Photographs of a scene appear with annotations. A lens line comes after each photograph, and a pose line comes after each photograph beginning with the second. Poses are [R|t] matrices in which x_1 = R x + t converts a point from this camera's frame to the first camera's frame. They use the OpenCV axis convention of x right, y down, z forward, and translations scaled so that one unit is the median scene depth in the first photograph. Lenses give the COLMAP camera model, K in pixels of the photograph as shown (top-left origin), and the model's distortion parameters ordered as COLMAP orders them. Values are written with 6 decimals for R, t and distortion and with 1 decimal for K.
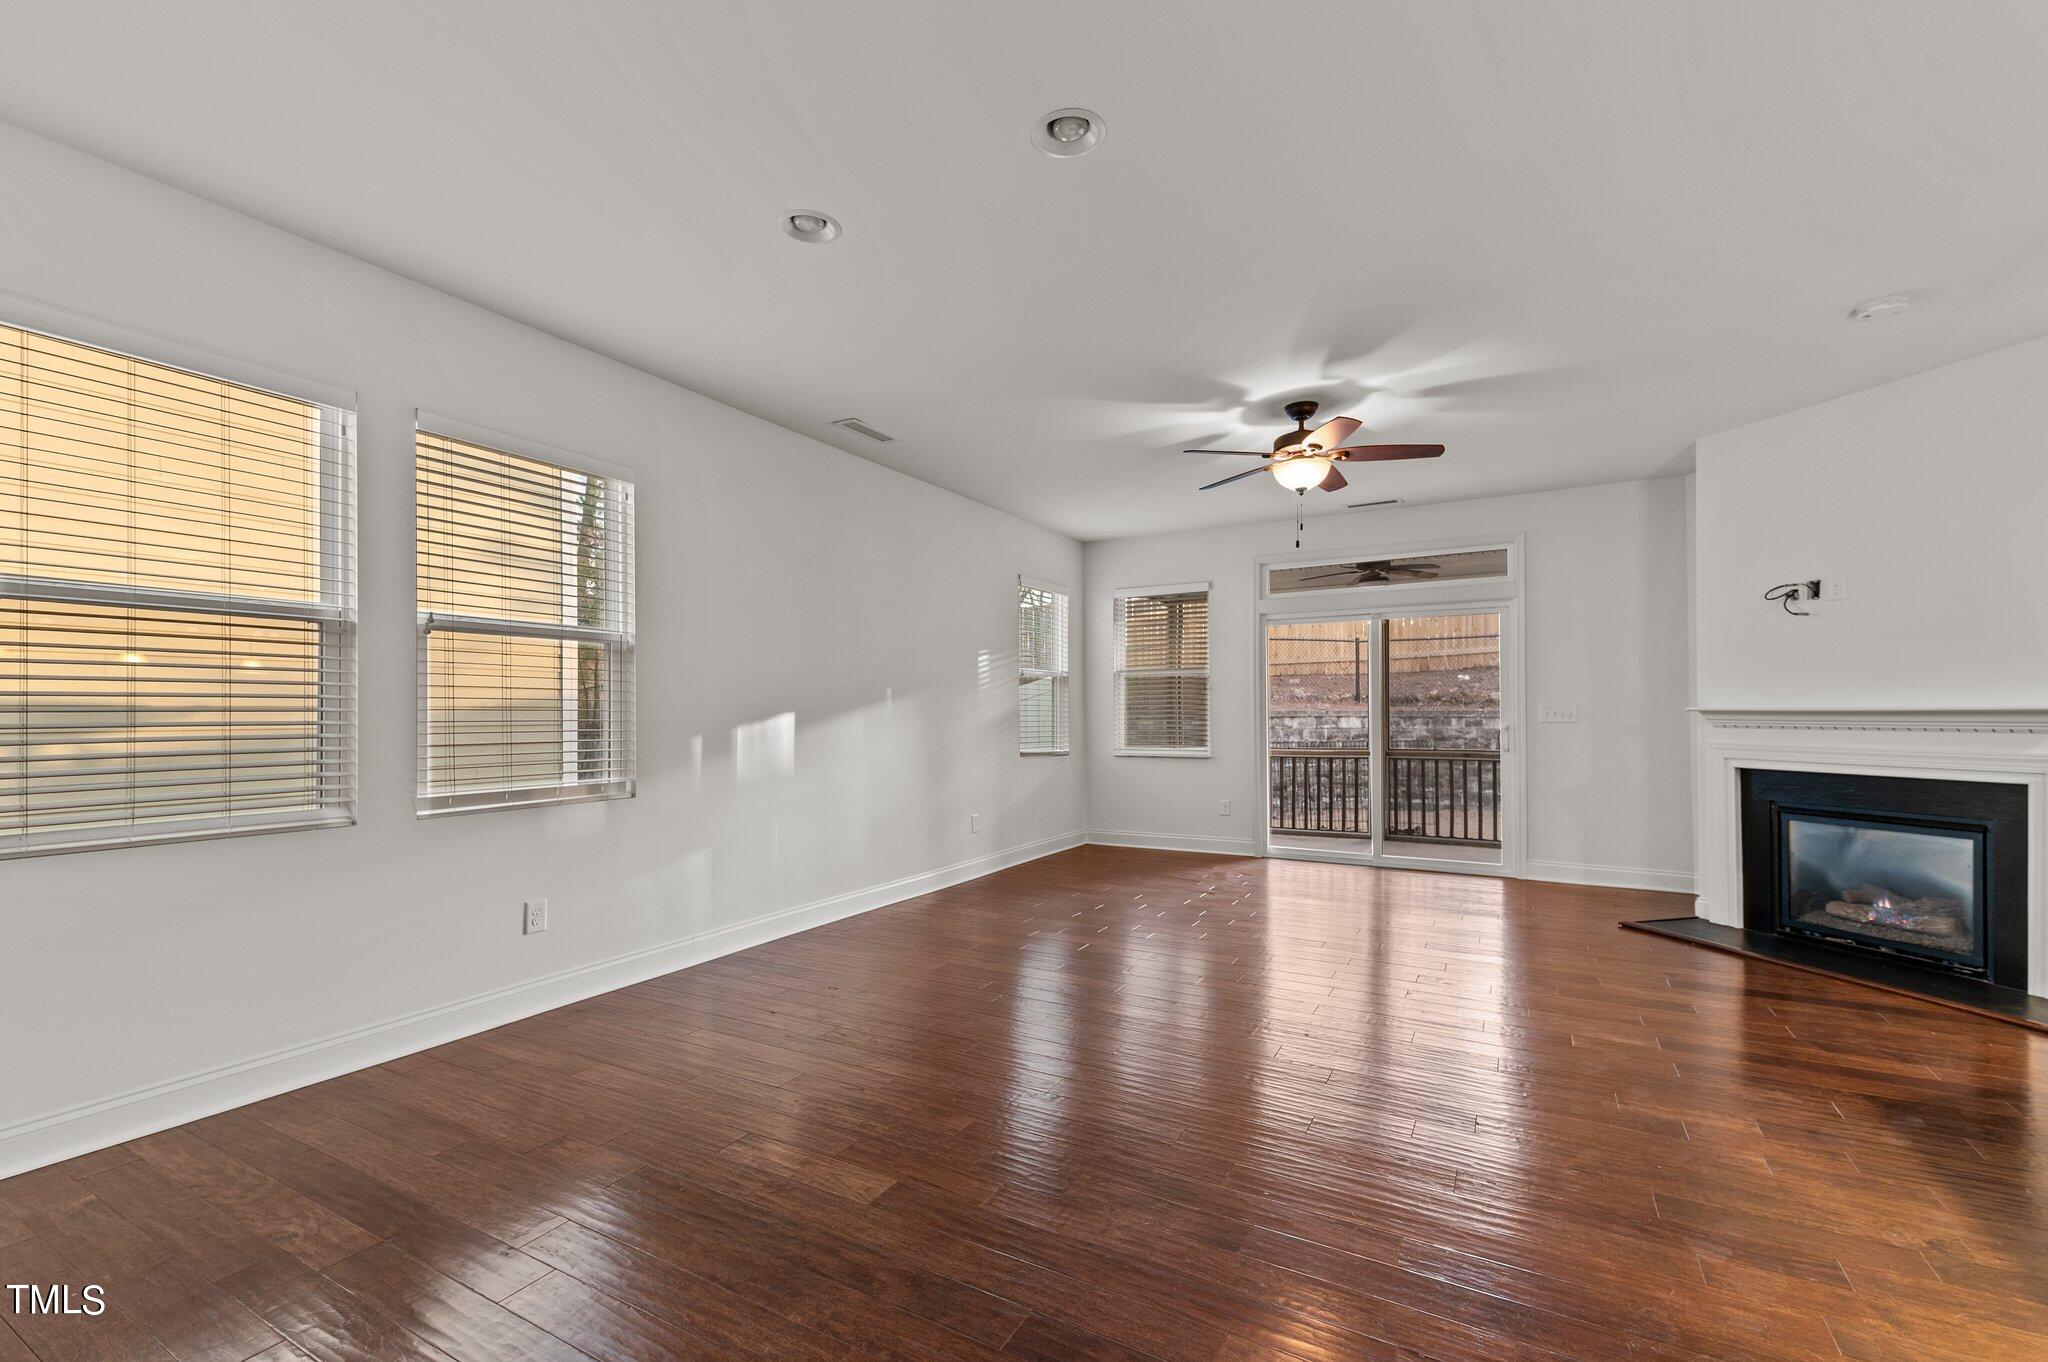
lens RADIAL K [[871.8, 0, 1024.8], [0, 871.8, 713.3], [0, 0, 1]] dist [0.028475, -0.012960]
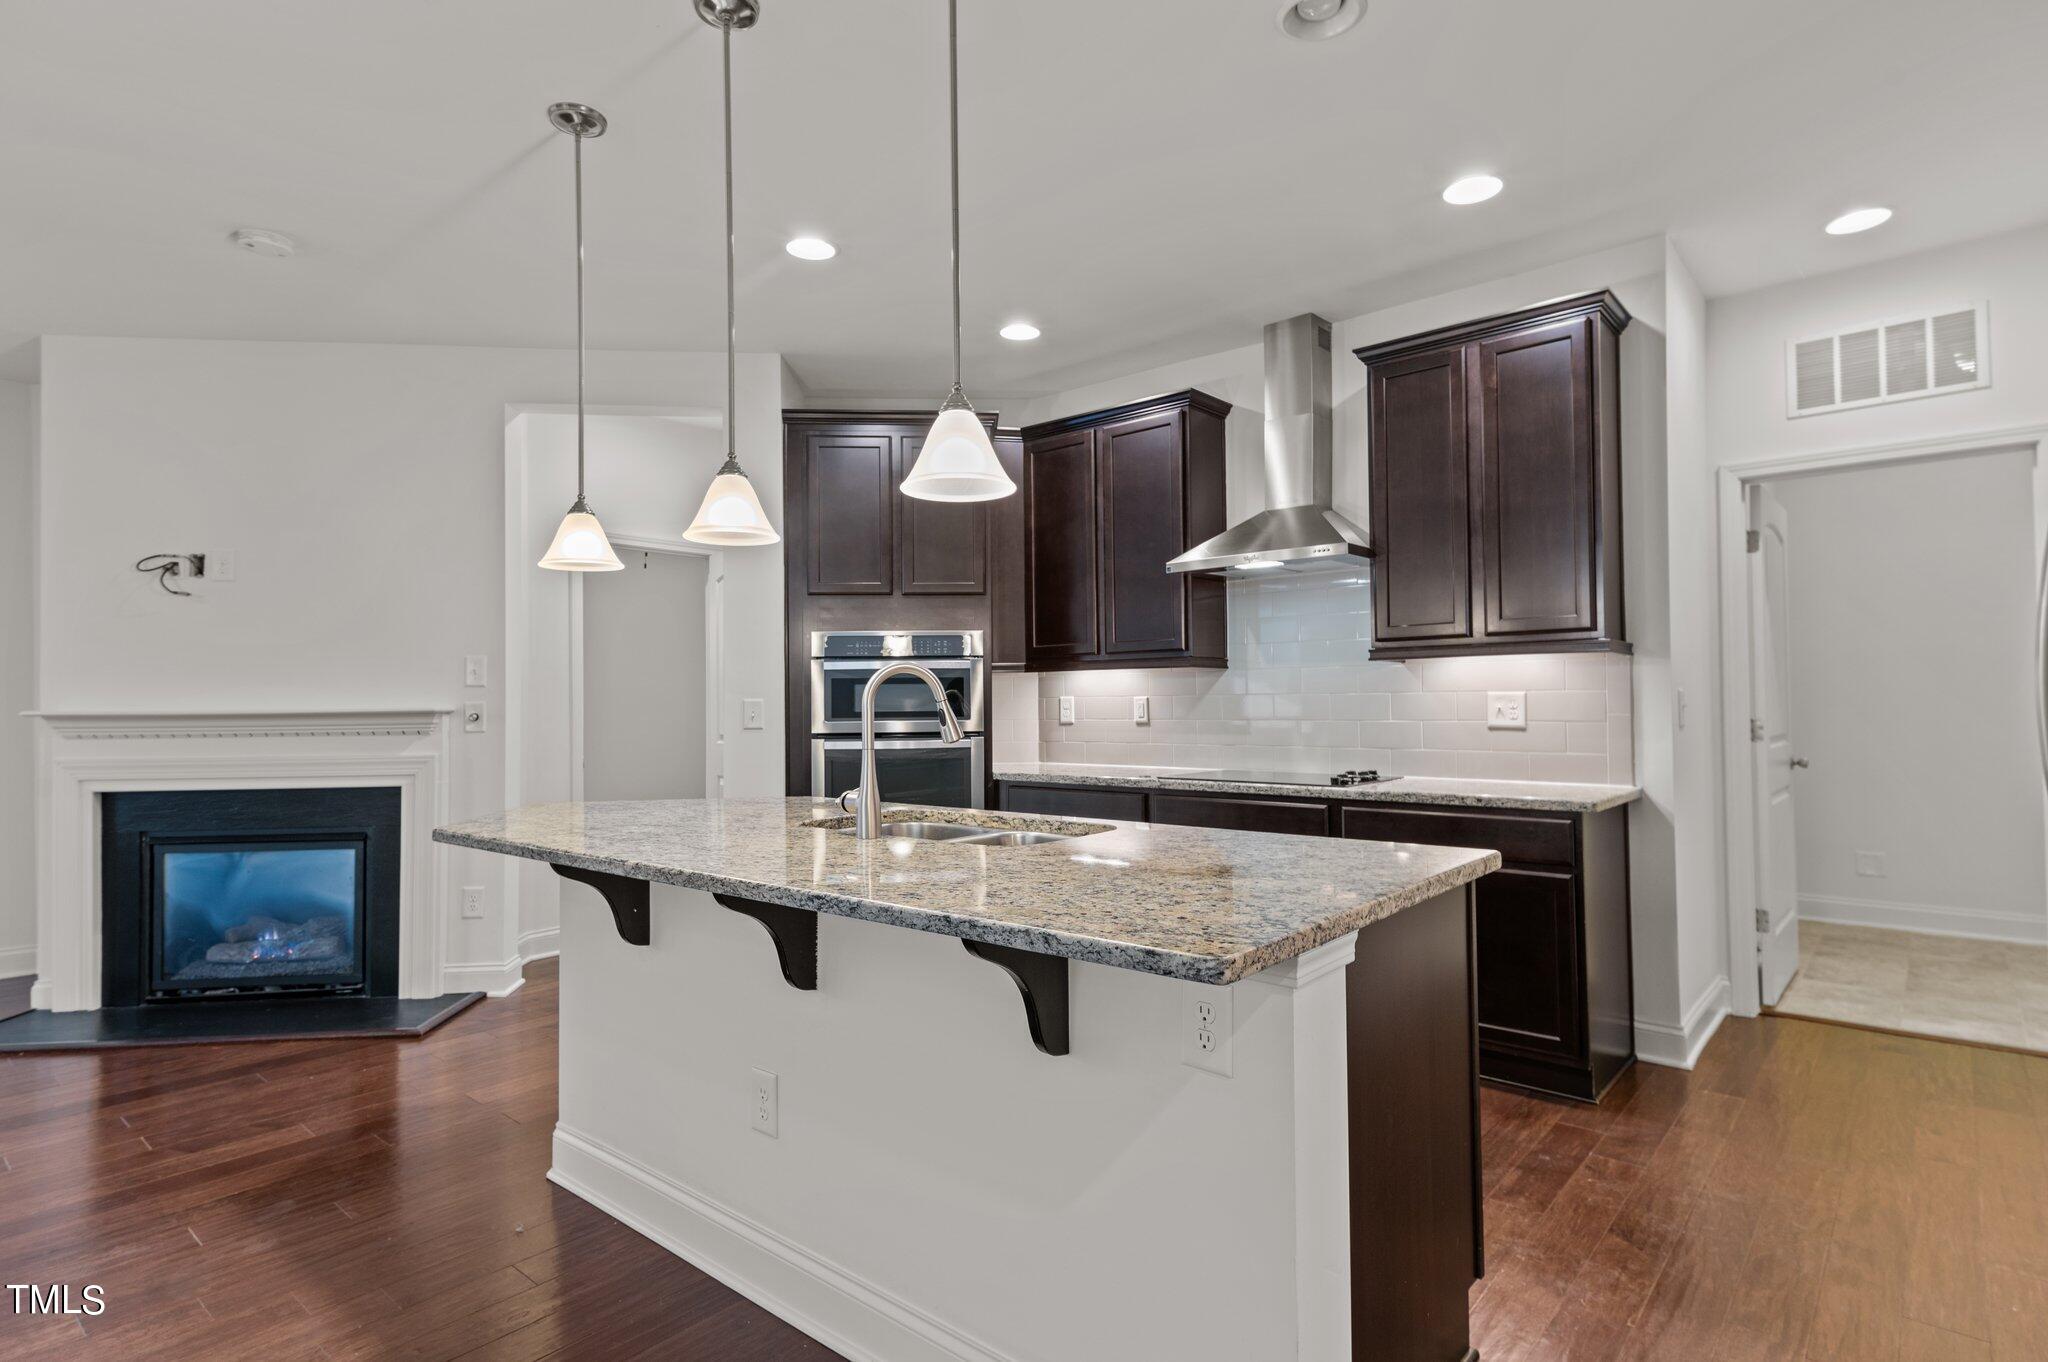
lens RADIAL K [[1038.1, 0, 1024.0], [0, 1038.1, 681.0], [0, 0, 1]] dist [0.038143, -0.013845]
pose [[0.191962, 0.024544, 0.981095, 0.085581], [0.010642, 0.999576, -0.027089, 0.001027], [-0.981345, 0.015641, 0.191620, 0.067731]]
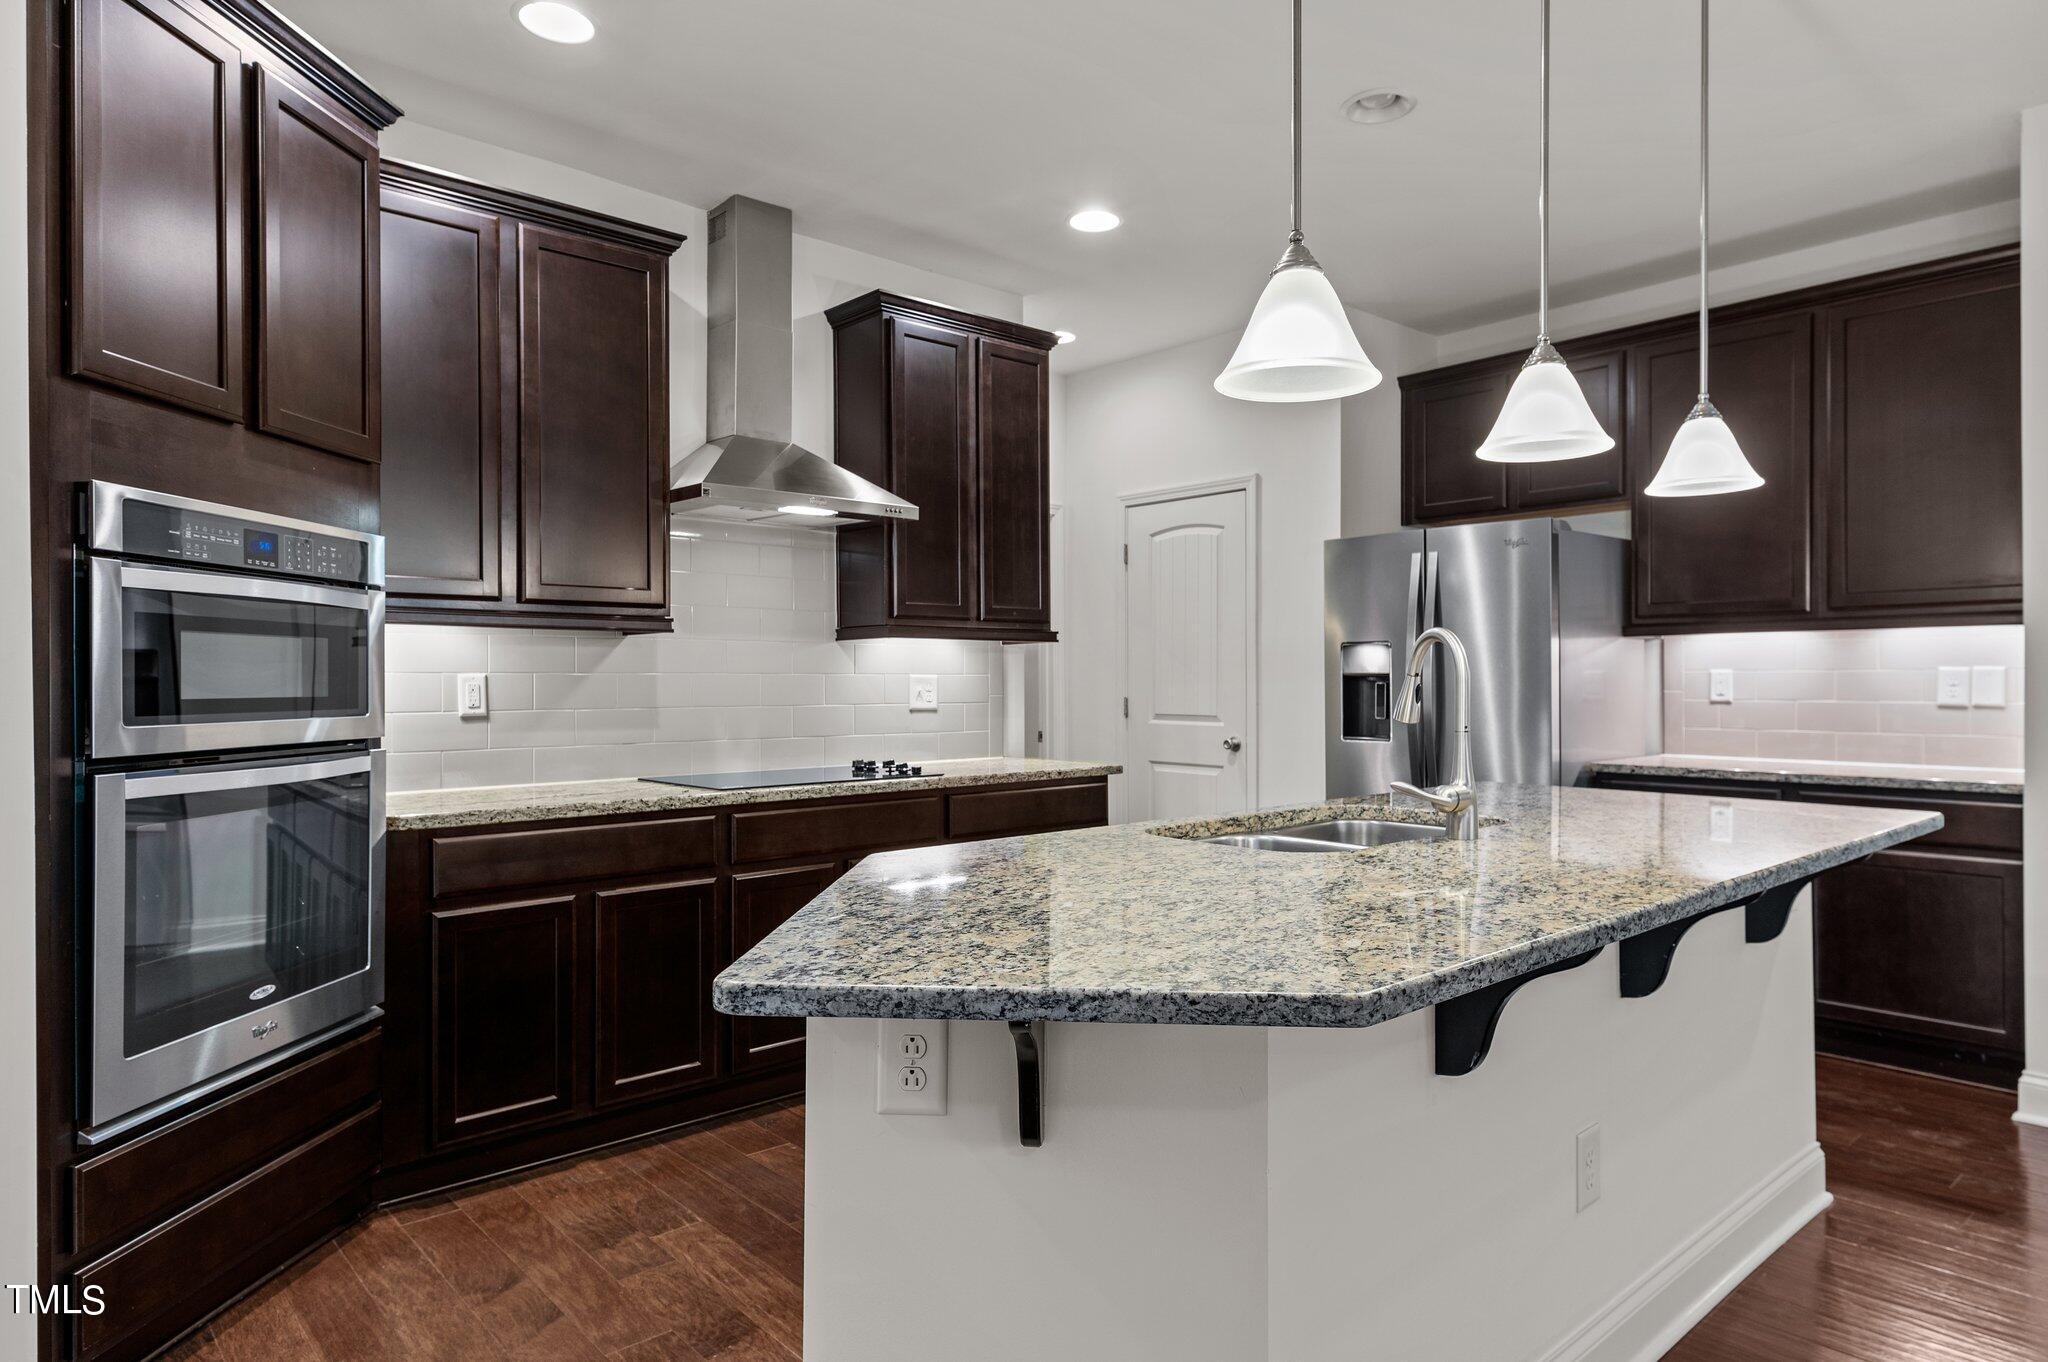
lens RADIAL K [[1215.0, 0, 1028.6], [0, 1215.0, 682.2], [0, 0, 1]] dist [0.024629, -0.000300]
pose [[-0.948784, 0.007585, 0.315833, 0.588561], [0.008001, 0.999968, 0.000021, -0.002170], [-0.315823, 0.002547, -0.948815, 0.774039]]
